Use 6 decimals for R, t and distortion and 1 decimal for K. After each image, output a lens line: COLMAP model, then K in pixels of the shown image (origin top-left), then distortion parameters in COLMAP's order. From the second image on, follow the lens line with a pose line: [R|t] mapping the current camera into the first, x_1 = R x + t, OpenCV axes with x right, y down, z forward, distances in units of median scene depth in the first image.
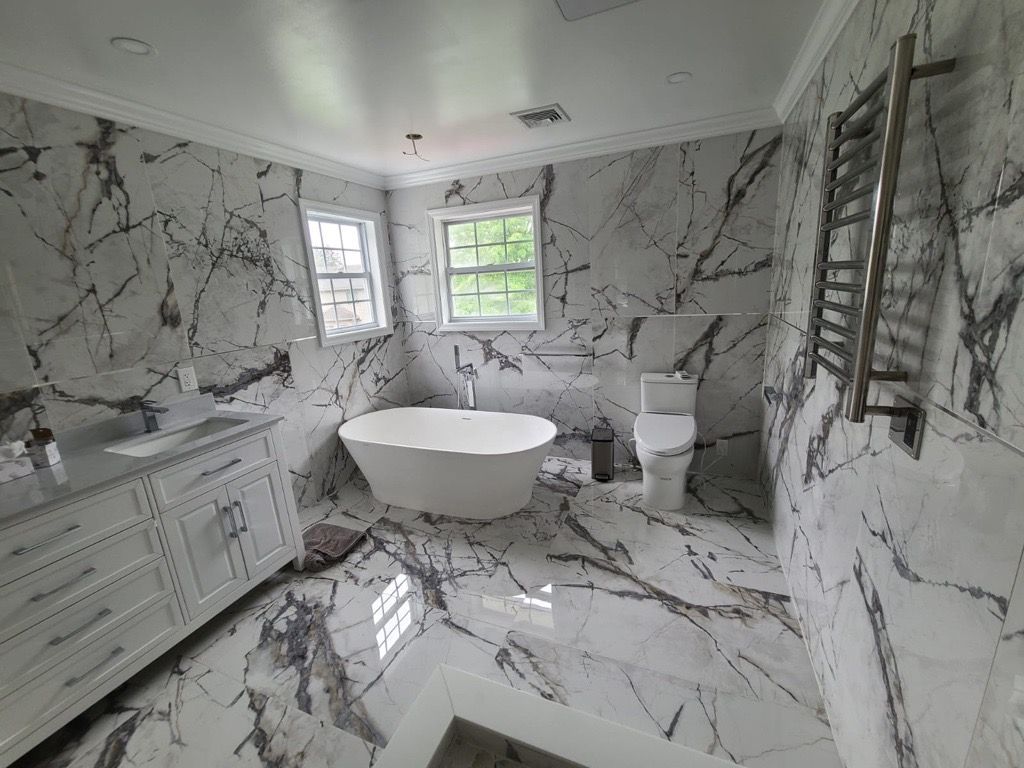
lens RADIAL K [[413.9, 0, 519.4], [0, 413.9, 380.9], [0, 0, 1]] dist [0.000832, -0.001312]
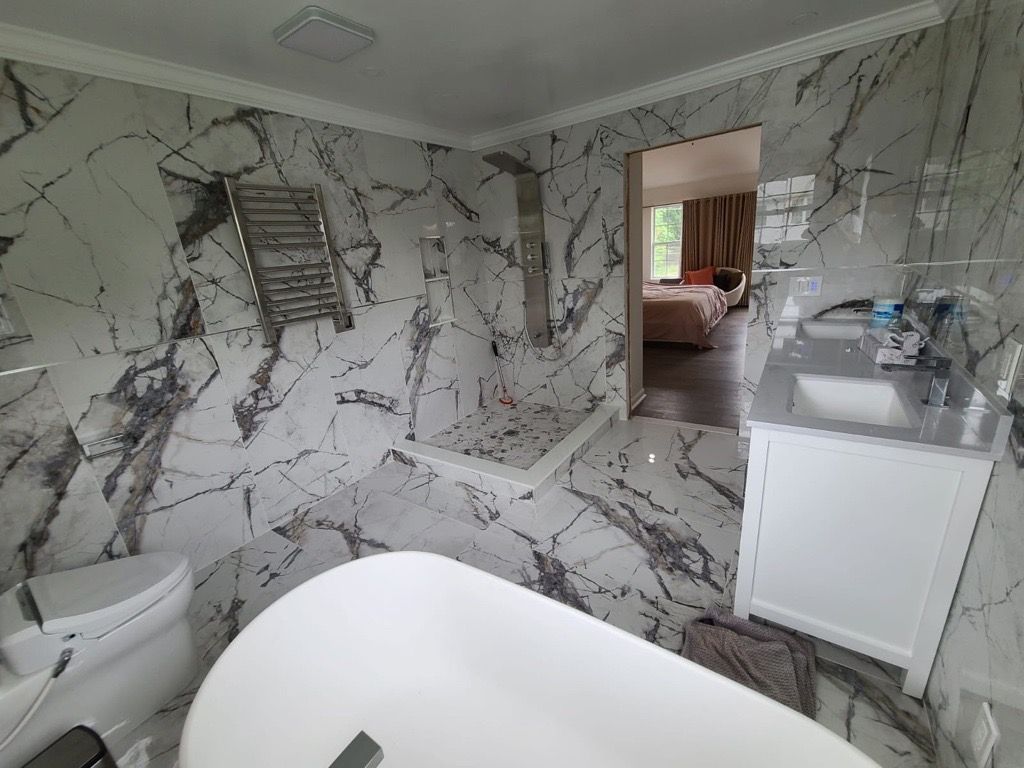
lens RADIAL K [[413.9, 0, 518.2], [0, 413.9, 379.3], [0, 0, 1]] dist [0.000832, -0.001312]
pose [[-0.966855, 0.075900, 0.243784, -0.337760], [0.190972, 0.848721, 0.493156, -0.282267], [-0.169474, 0.523367, -0.835084, 1.302350]]
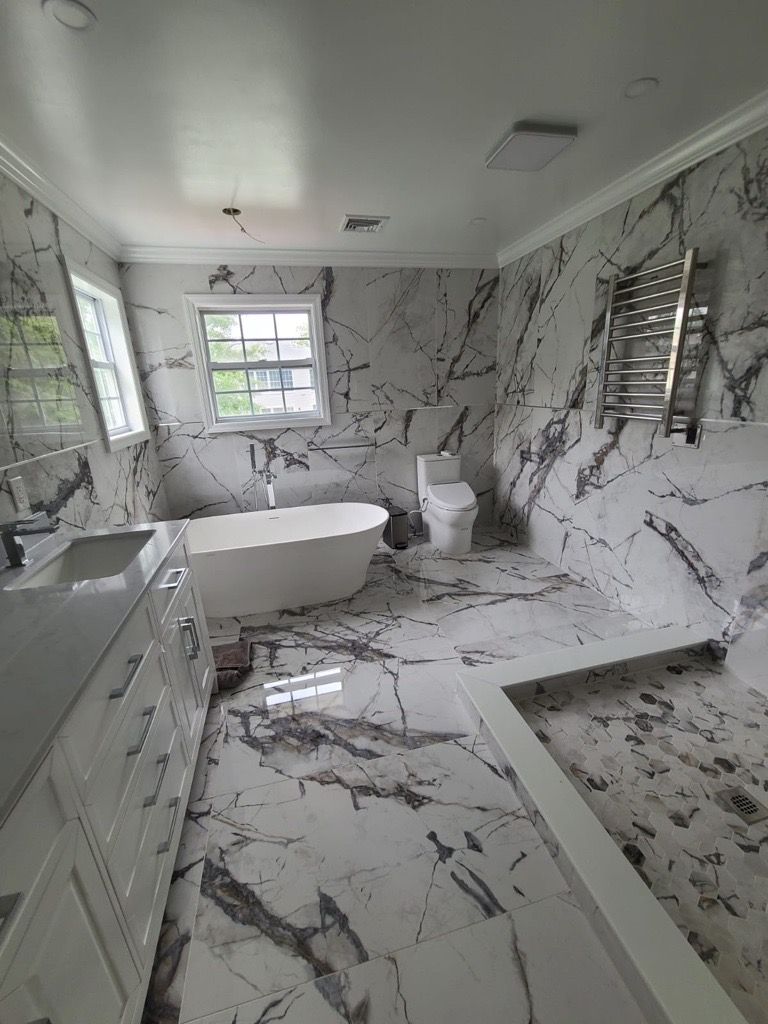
lens RADIAL K [[413.9, 0, 385.3], [0, 413.9, 513.8], [0, 0, 1]] dist [0.000832, -0.001312]
pose [[0.812048, -0.155593, 0.562467, -0.611906], [0.133760, 0.987769, 0.080129, 0.049931], [-0.568055, 0.010167, 0.822928, 0.052265]]
